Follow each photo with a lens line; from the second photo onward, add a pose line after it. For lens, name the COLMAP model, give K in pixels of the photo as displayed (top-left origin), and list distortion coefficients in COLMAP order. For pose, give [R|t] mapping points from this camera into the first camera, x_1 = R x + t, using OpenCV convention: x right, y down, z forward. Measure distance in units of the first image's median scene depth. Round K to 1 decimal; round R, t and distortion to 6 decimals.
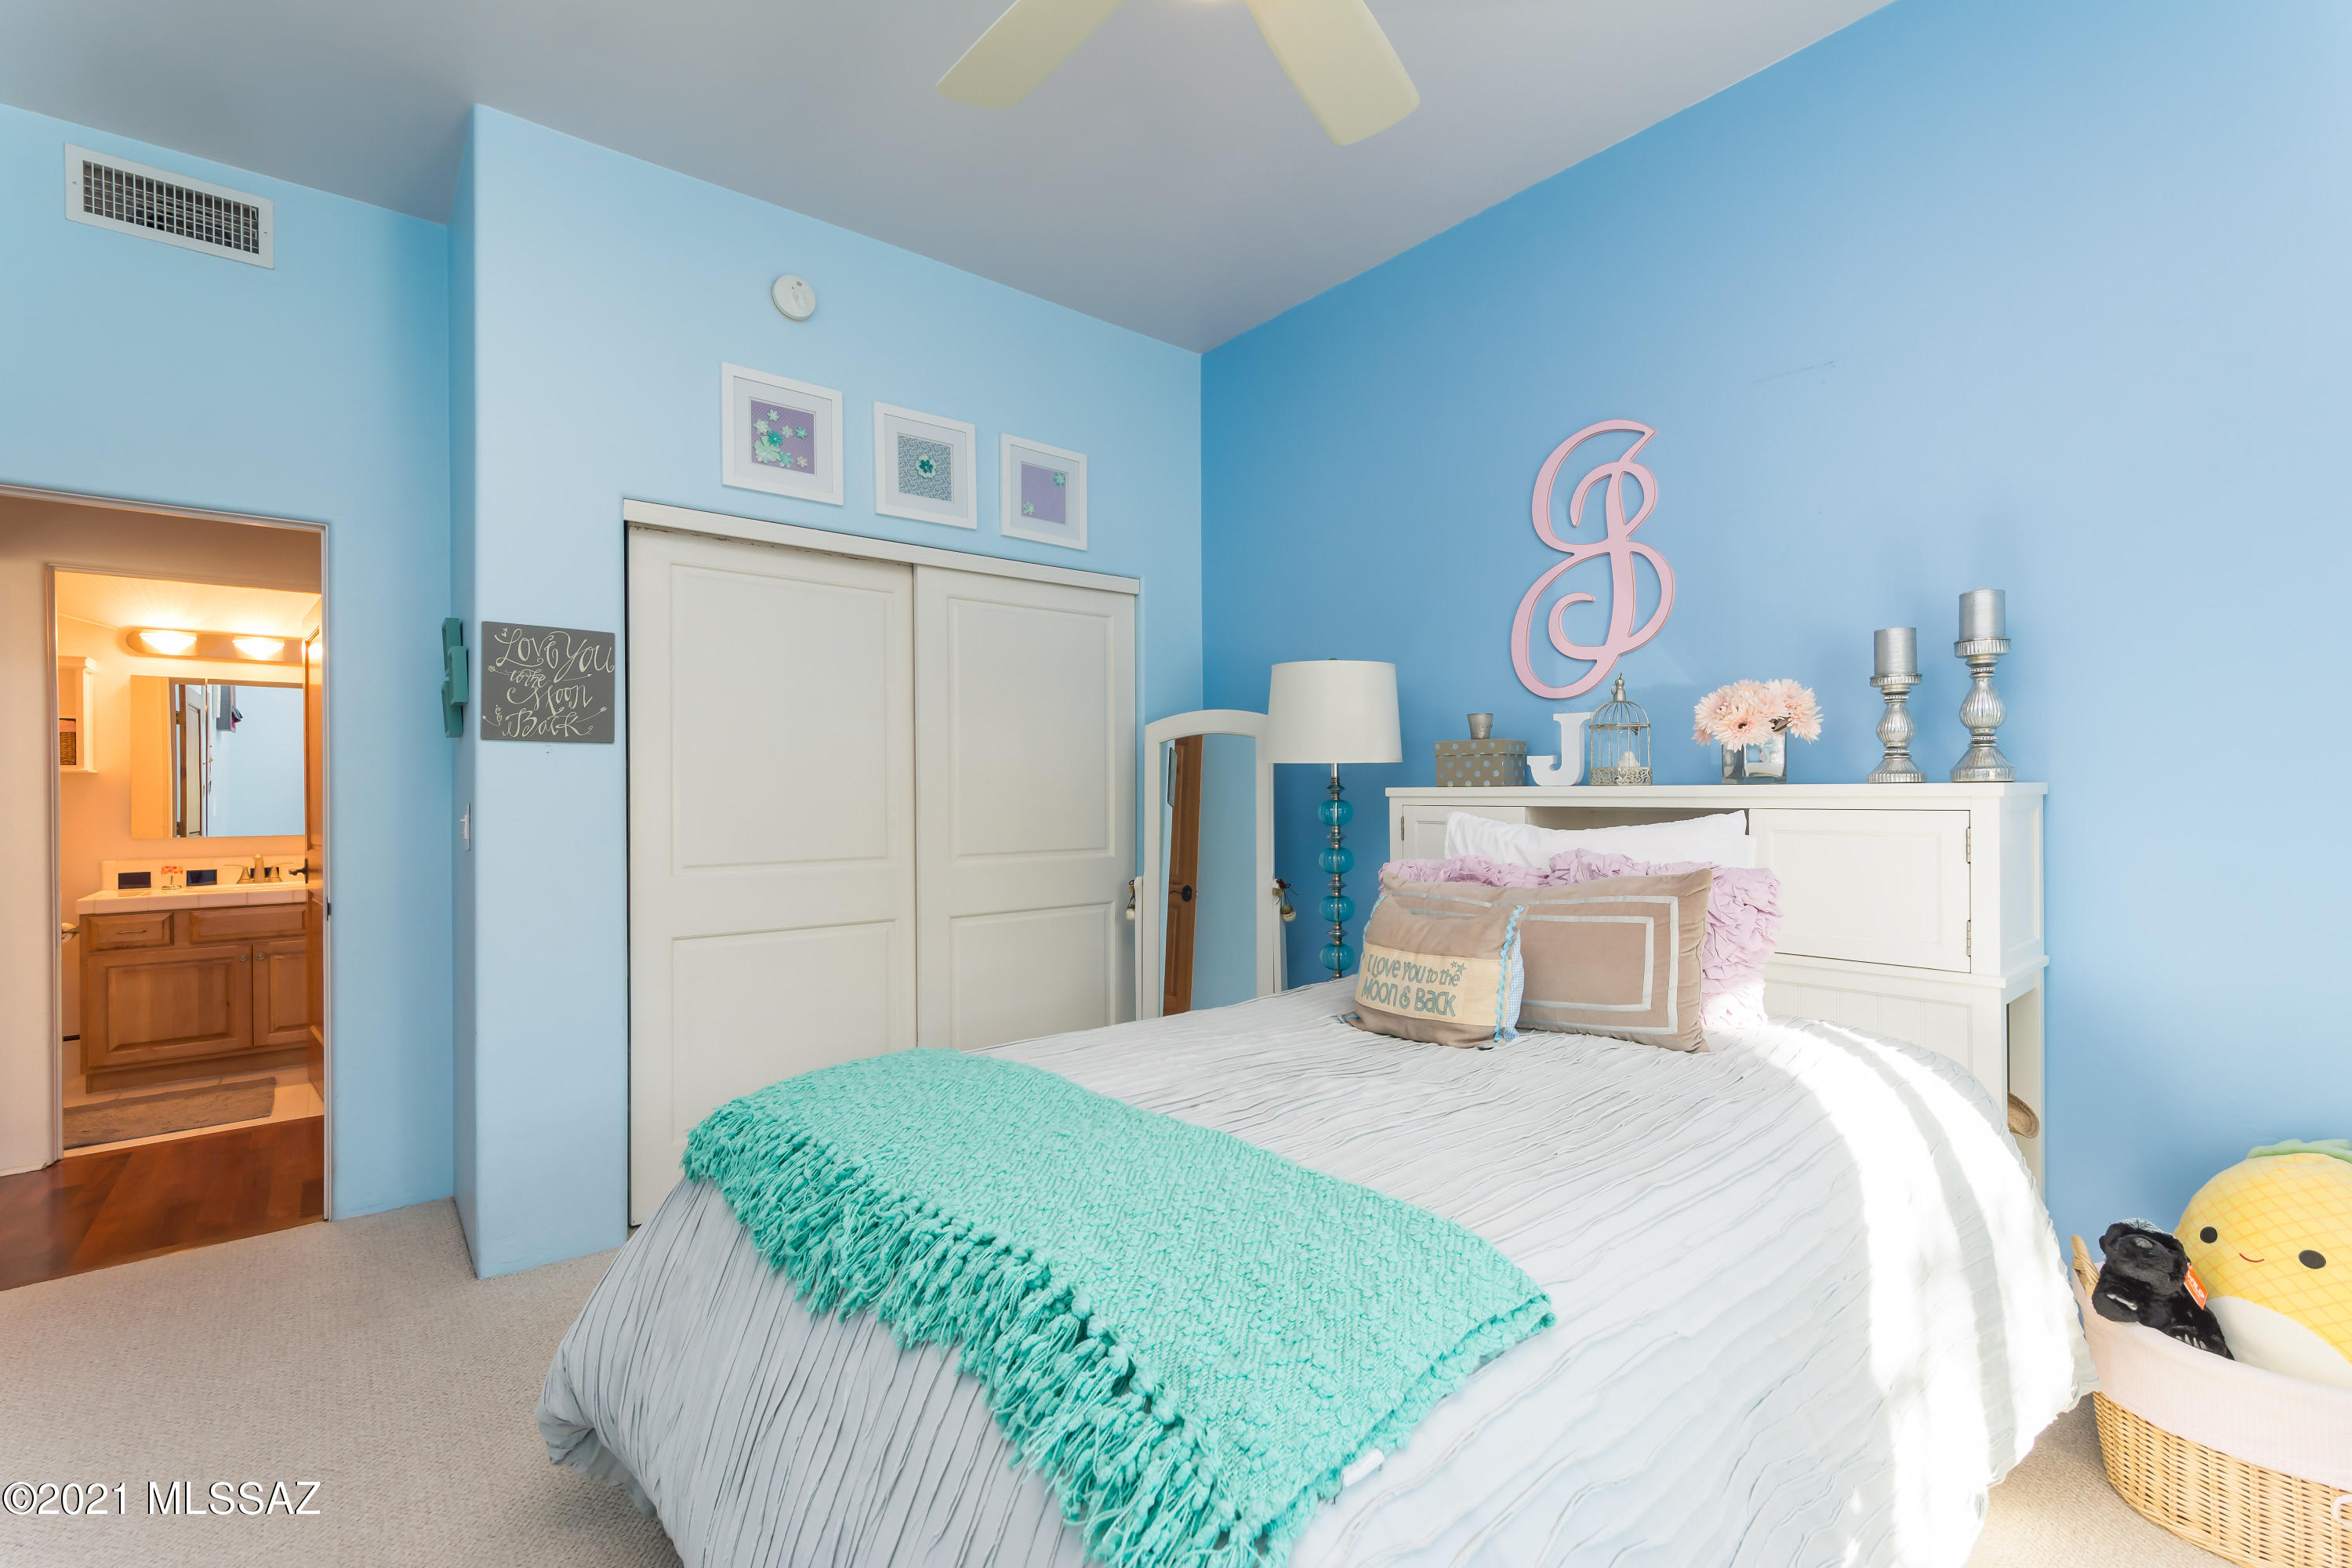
lens RADIAL K [[1022.9, 0, 1178.8], [0, 1022.9, 789.9], [0, 0, 1]] dist [-0.000795, 0.001110]
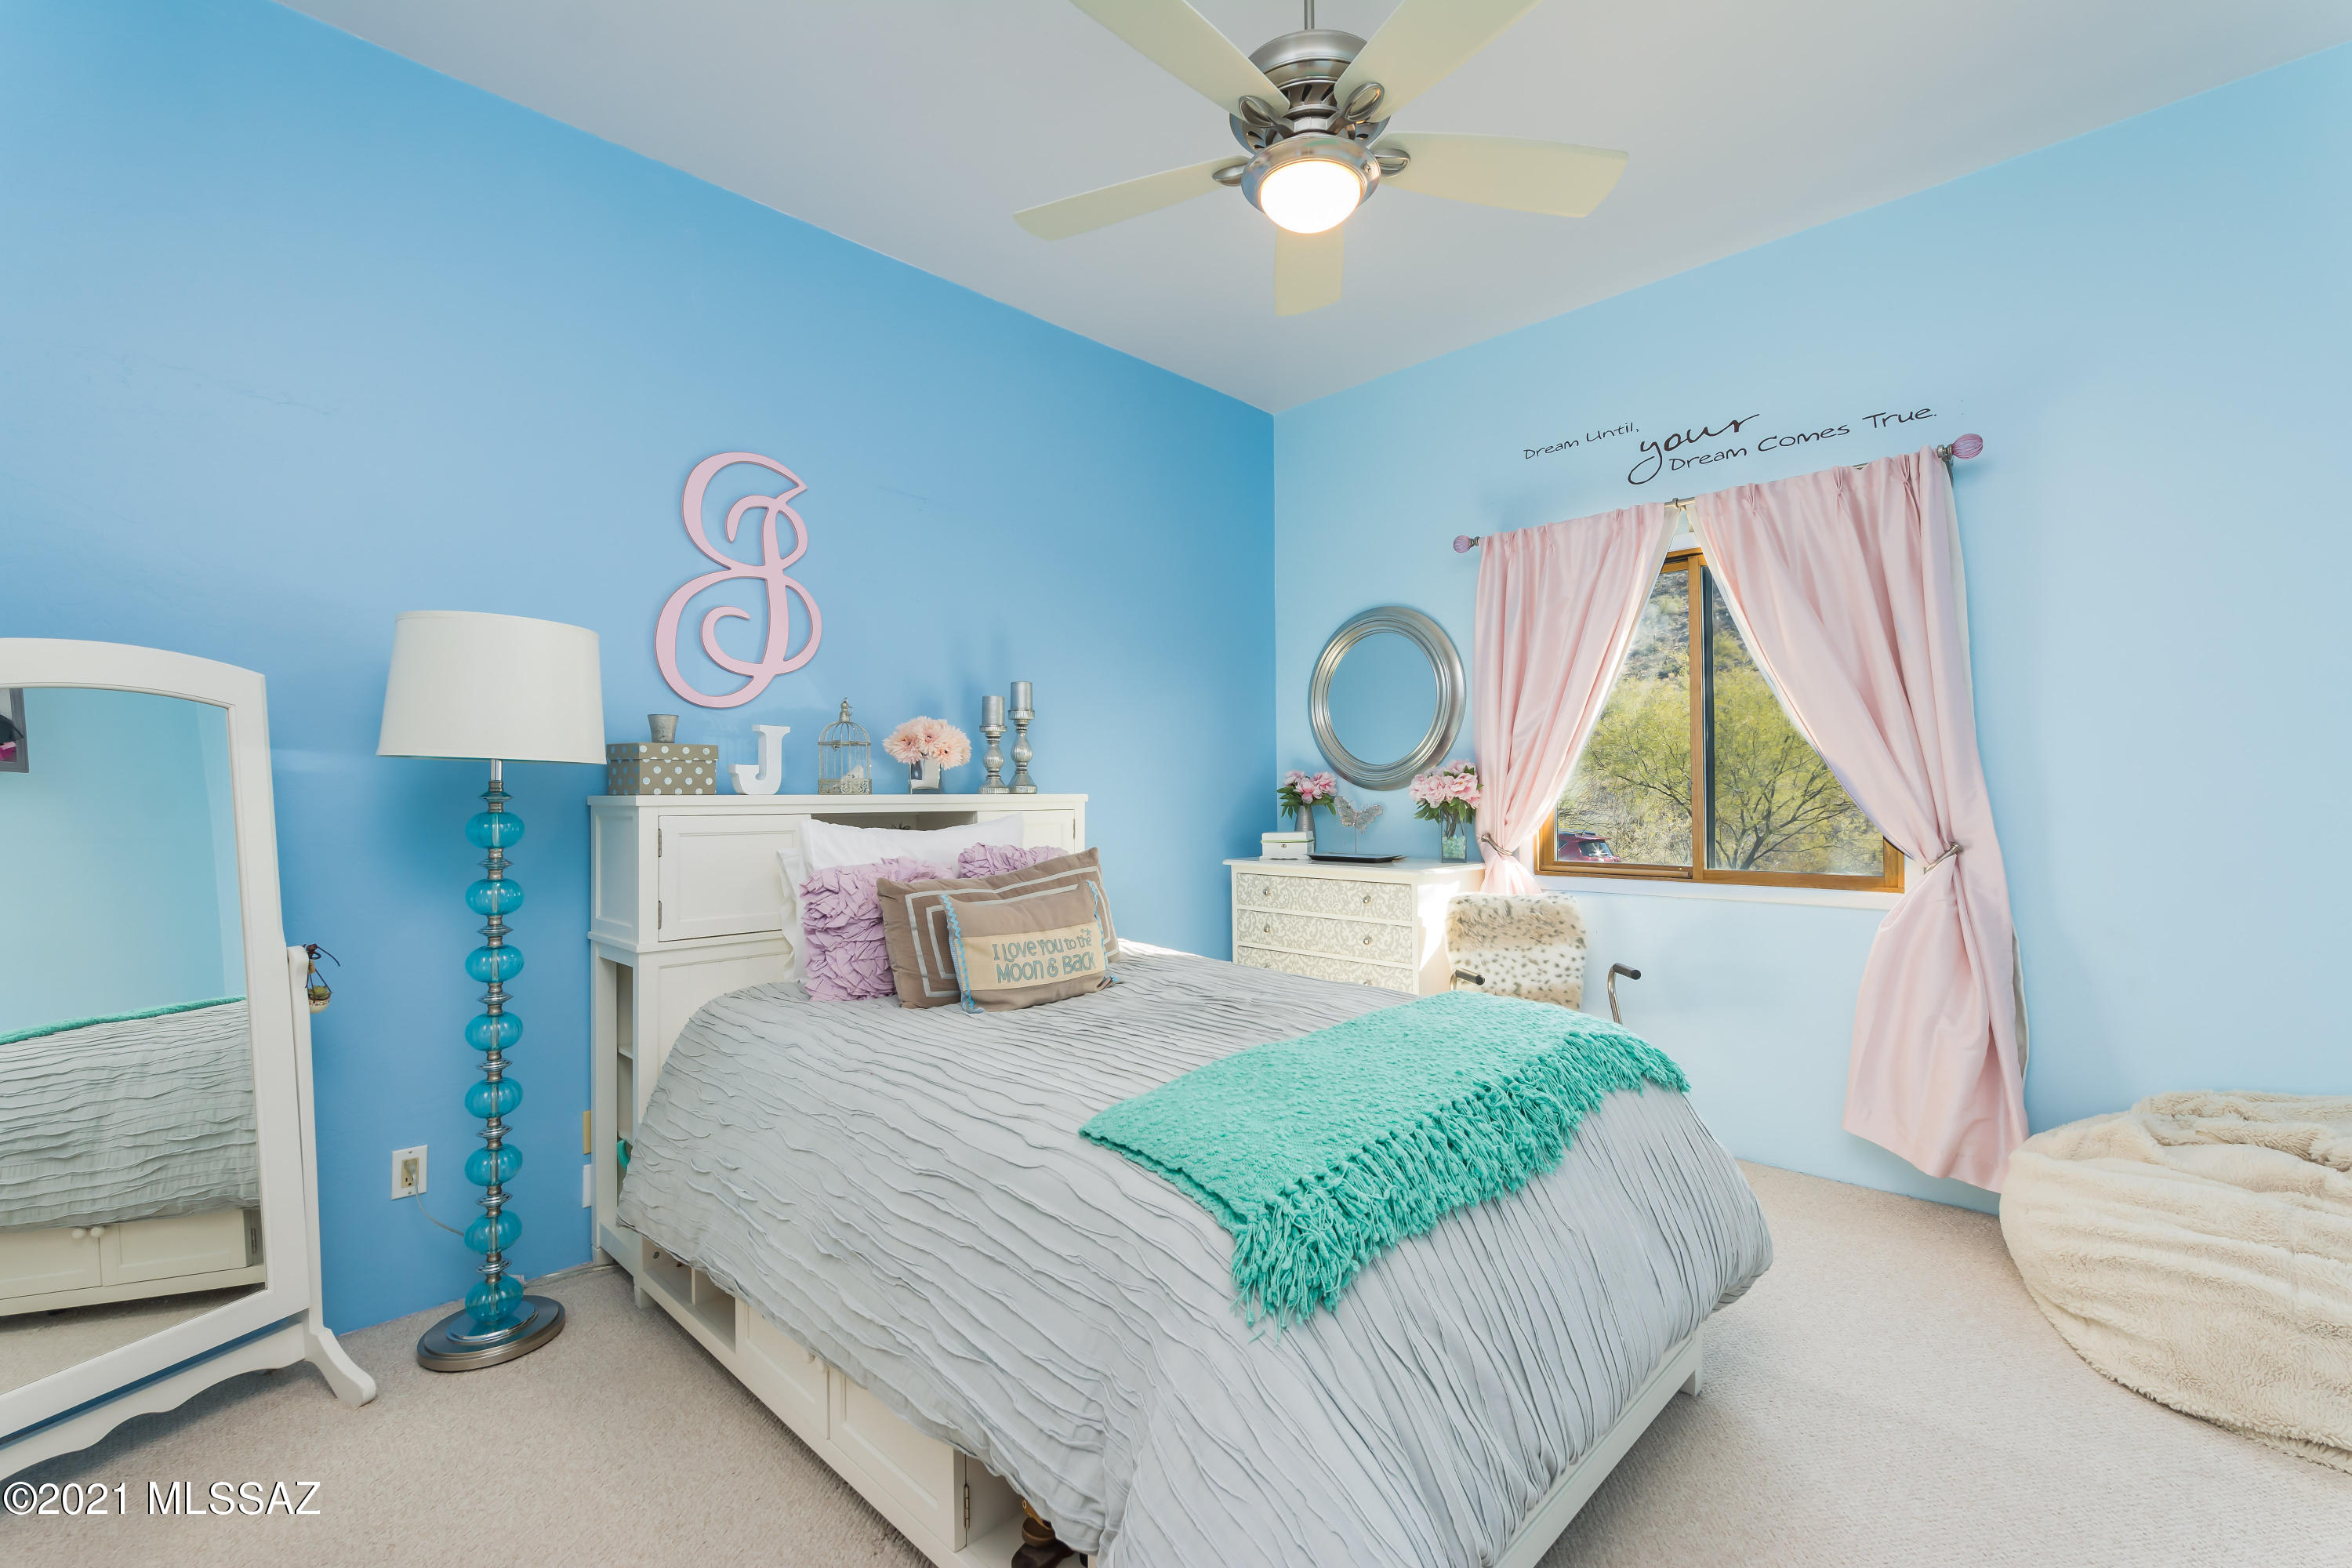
lens RADIAL K [[1022.9, 0, 1178.8], [0, 1022.9, 789.9], [0, 0, 1]] dist [-0.000795, 0.001110]
pose [[-0.096229, 0.015113, 0.995245, -0.707798], [0.006092, 0.999875, -0.014594, 0.008739], [-0.995341, 0.004659, -0.096309, 0.688855]]
